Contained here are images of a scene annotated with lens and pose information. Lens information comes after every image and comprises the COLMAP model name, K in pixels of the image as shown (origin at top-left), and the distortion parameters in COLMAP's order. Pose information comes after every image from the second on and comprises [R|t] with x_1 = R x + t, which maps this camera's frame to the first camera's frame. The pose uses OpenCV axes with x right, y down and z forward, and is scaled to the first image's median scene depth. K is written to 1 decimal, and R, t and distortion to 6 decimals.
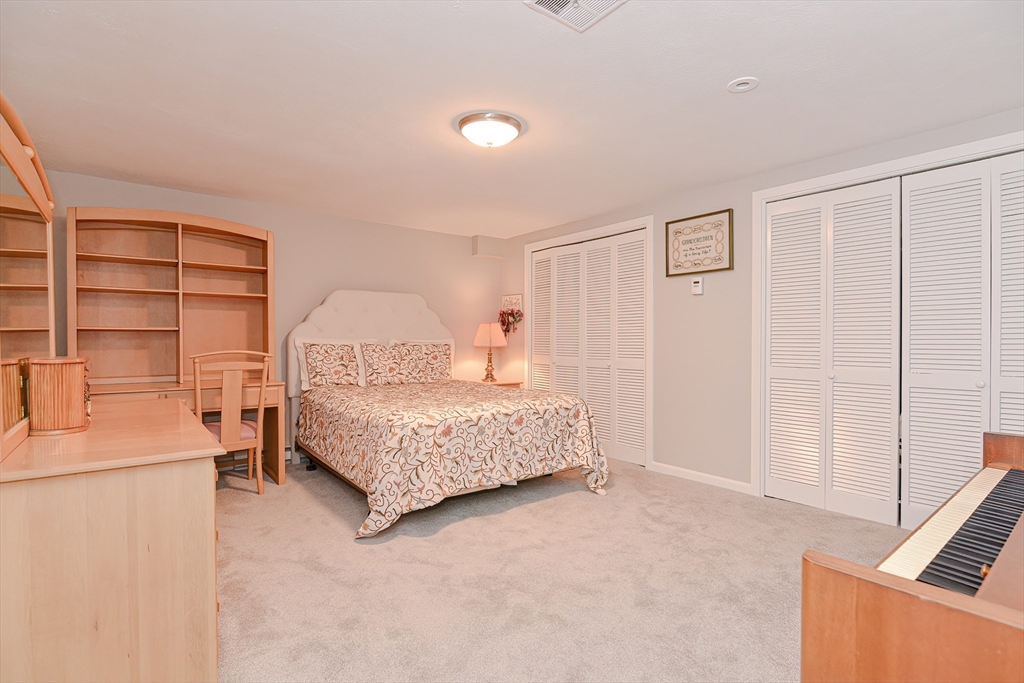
lens RADIAL K [[499.9, 0, 512.6], [0, 499.9, 344.6], [0, 0, 1]] dist [0.008800, -0.011224]
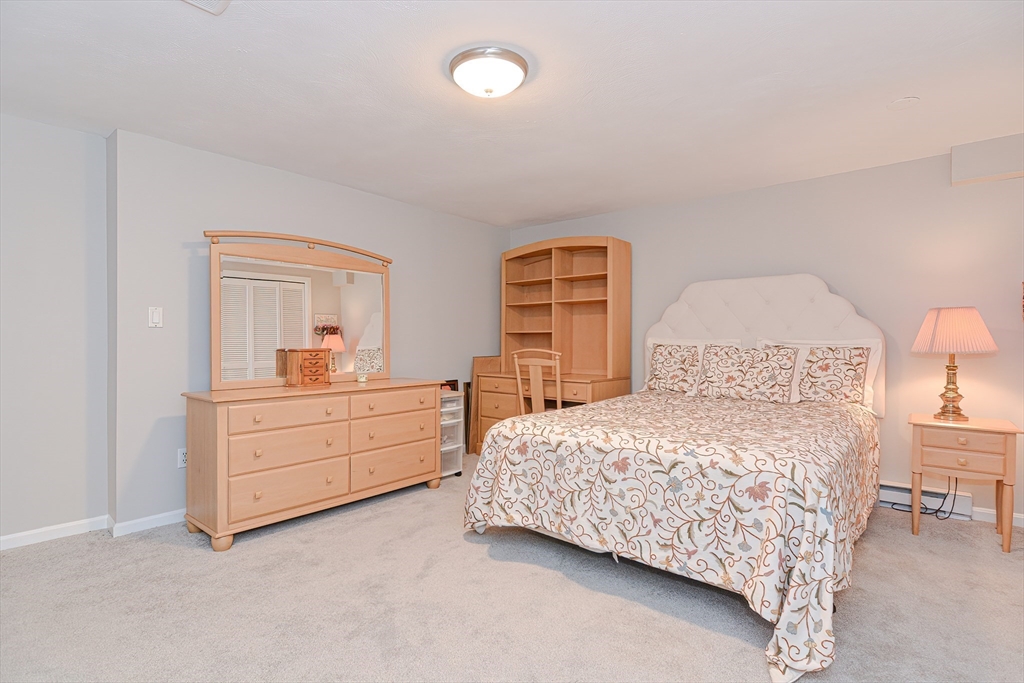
lens RADIAL K [[499.9, 0, 511.5], [0, 499.9, 337.8], [0, 0, 1]] dist [0.008800, -0.011224]
pose [[0.205491, -0.004552, -0.978648, 0.594267], [-0.011062, 0.999915, -0.006974, -0.005573], [0.978596, 0.012259, 0.205423, 0.700050]]
